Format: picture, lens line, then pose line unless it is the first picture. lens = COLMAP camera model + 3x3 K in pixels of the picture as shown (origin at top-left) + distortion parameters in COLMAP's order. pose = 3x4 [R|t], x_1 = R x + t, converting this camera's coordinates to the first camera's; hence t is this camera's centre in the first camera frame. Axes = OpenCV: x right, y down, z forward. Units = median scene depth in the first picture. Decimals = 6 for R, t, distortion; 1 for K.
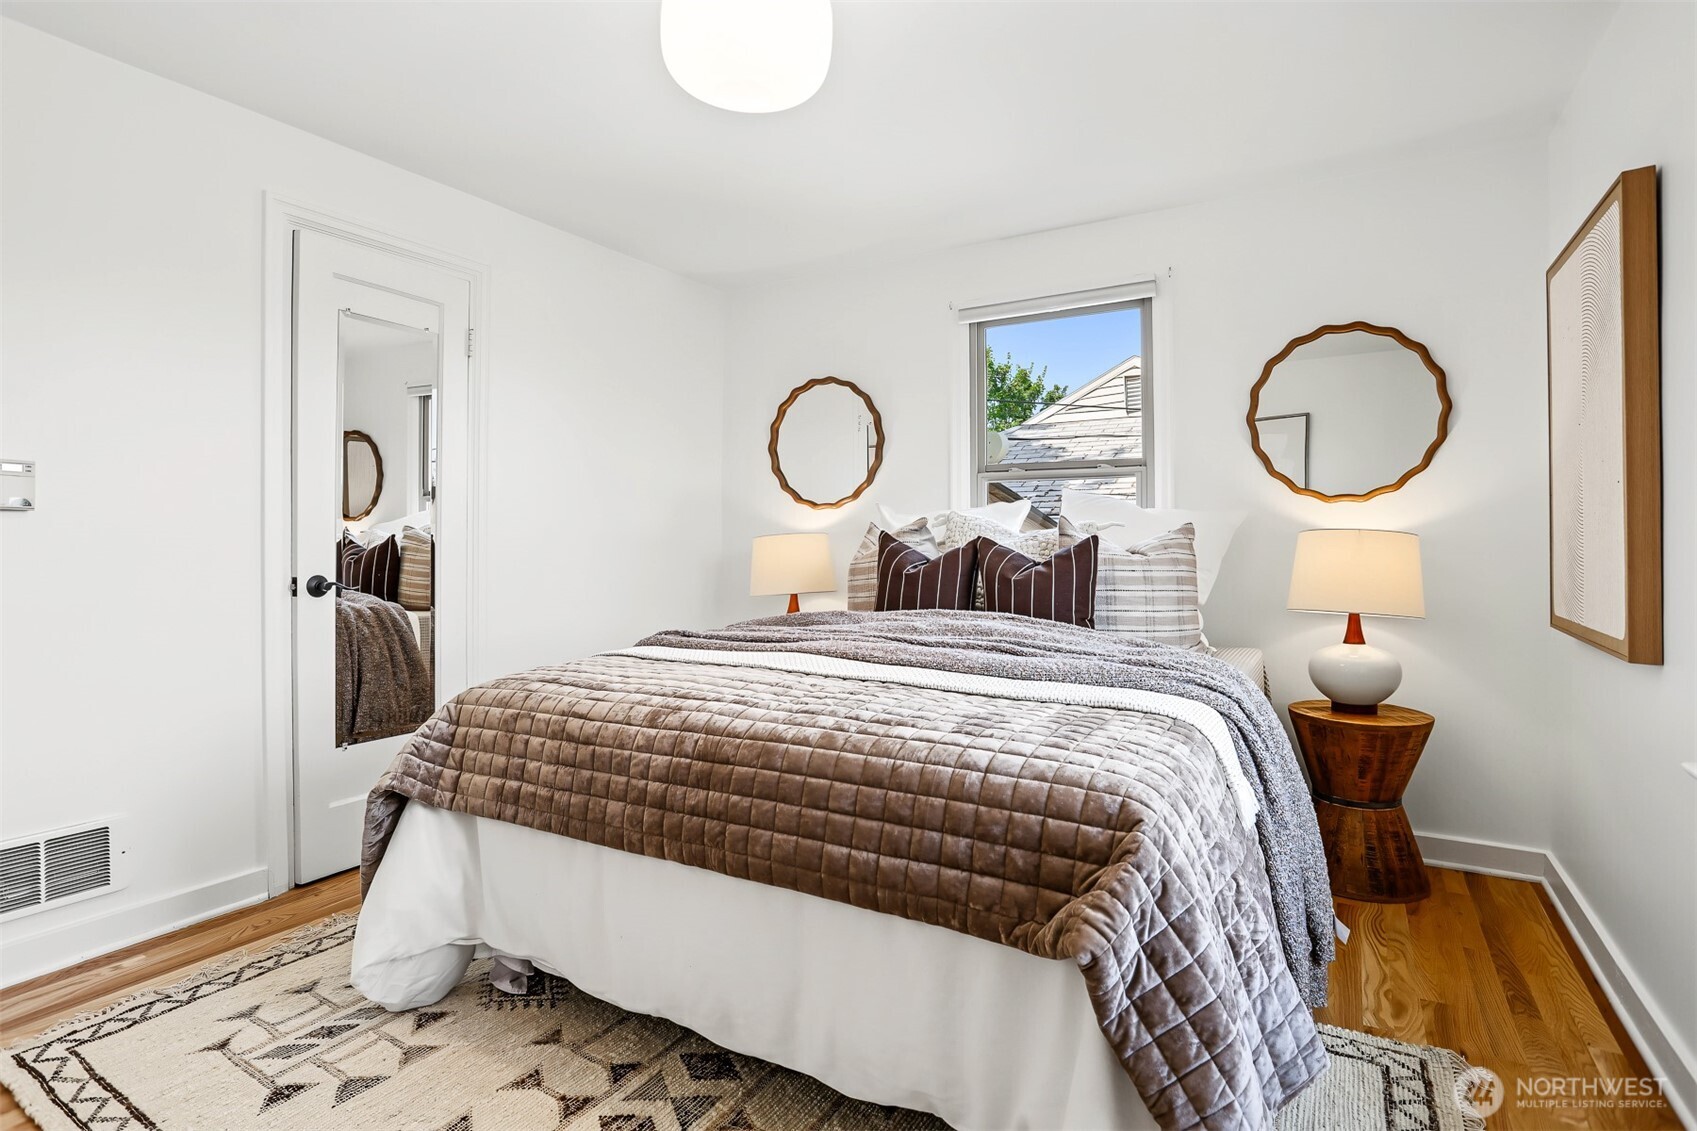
lens RADIAL K [[827.9, 0, 874.5], [0, 827.9, 567.8], [0, 0, 1]] dist [-0.074157, 0.015061]
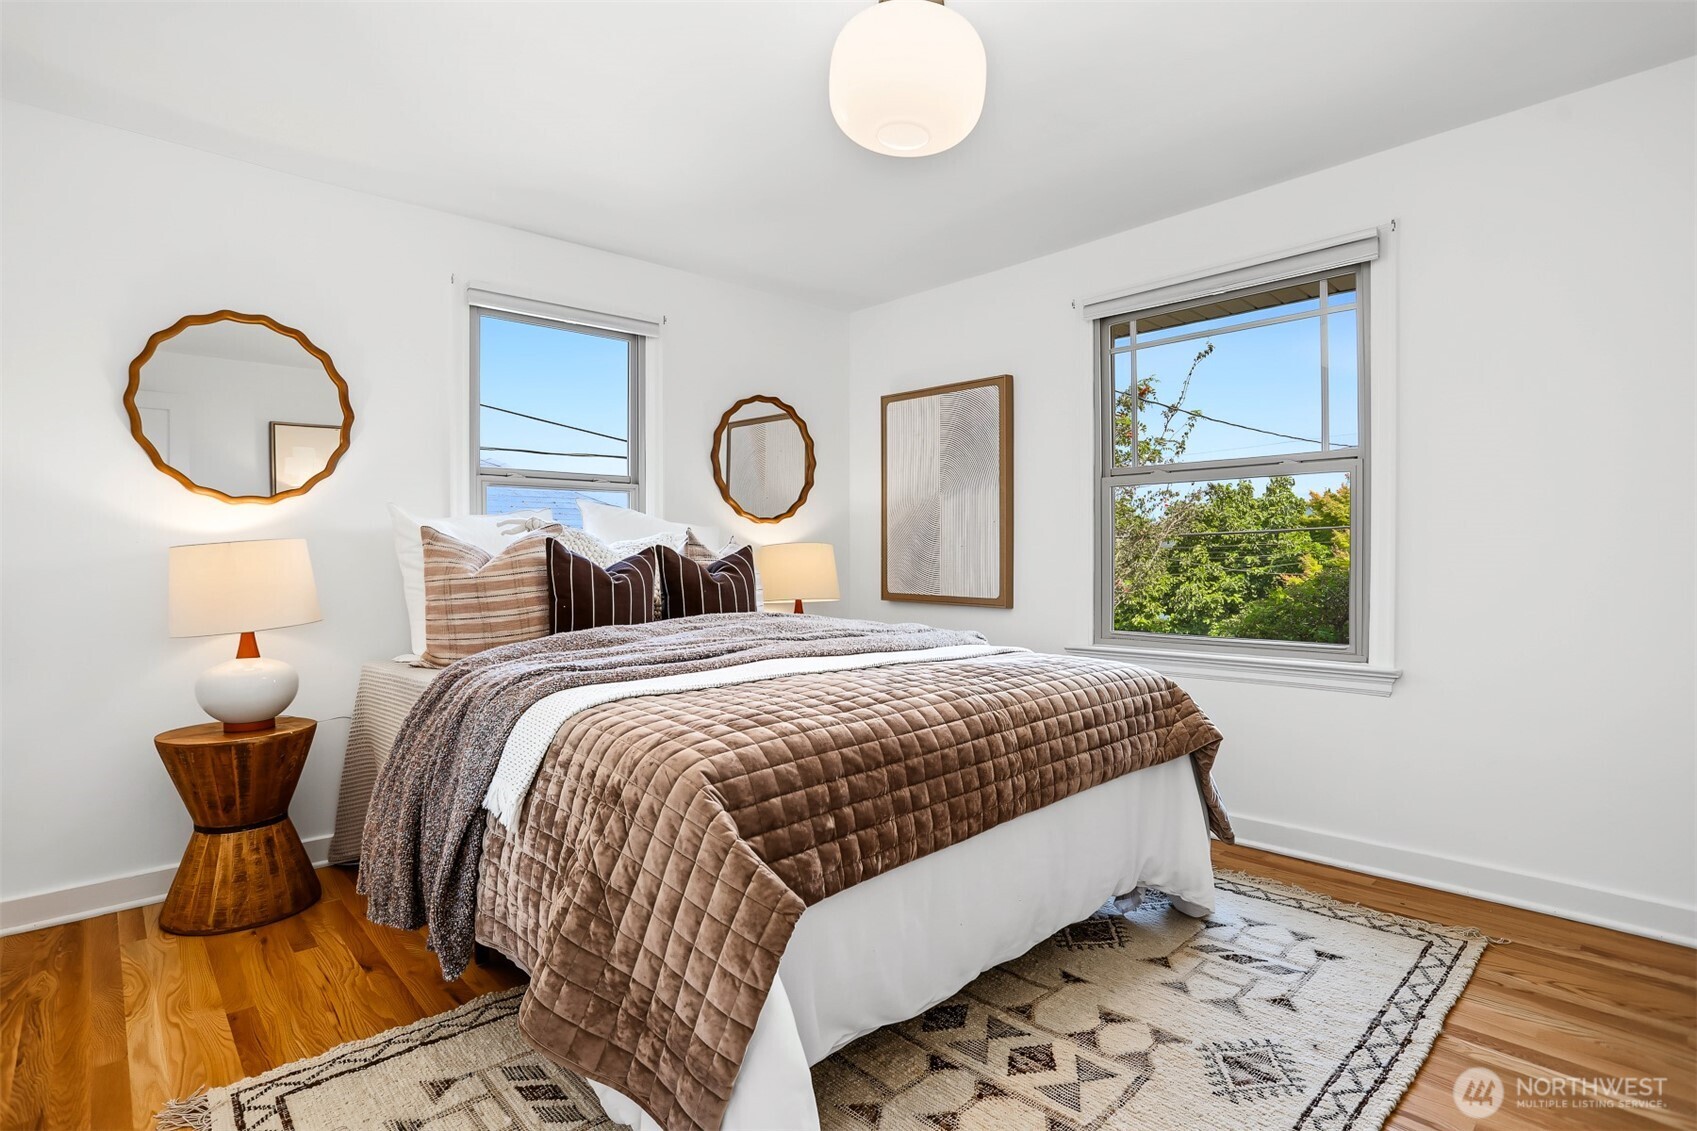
lens RADIAL K [[844.3, 0, 849.1], [0, 844.3, 550.5], [0, 0, 1]] dist [-0.066586, 0.026475]
pose [[0.286021, -0.002654, 0.958220, -0.680182], [0.029032, 0.999561, -0.005897, -0.017441], [-0.957783, 0.029505, 0.285973, 0.389870]]
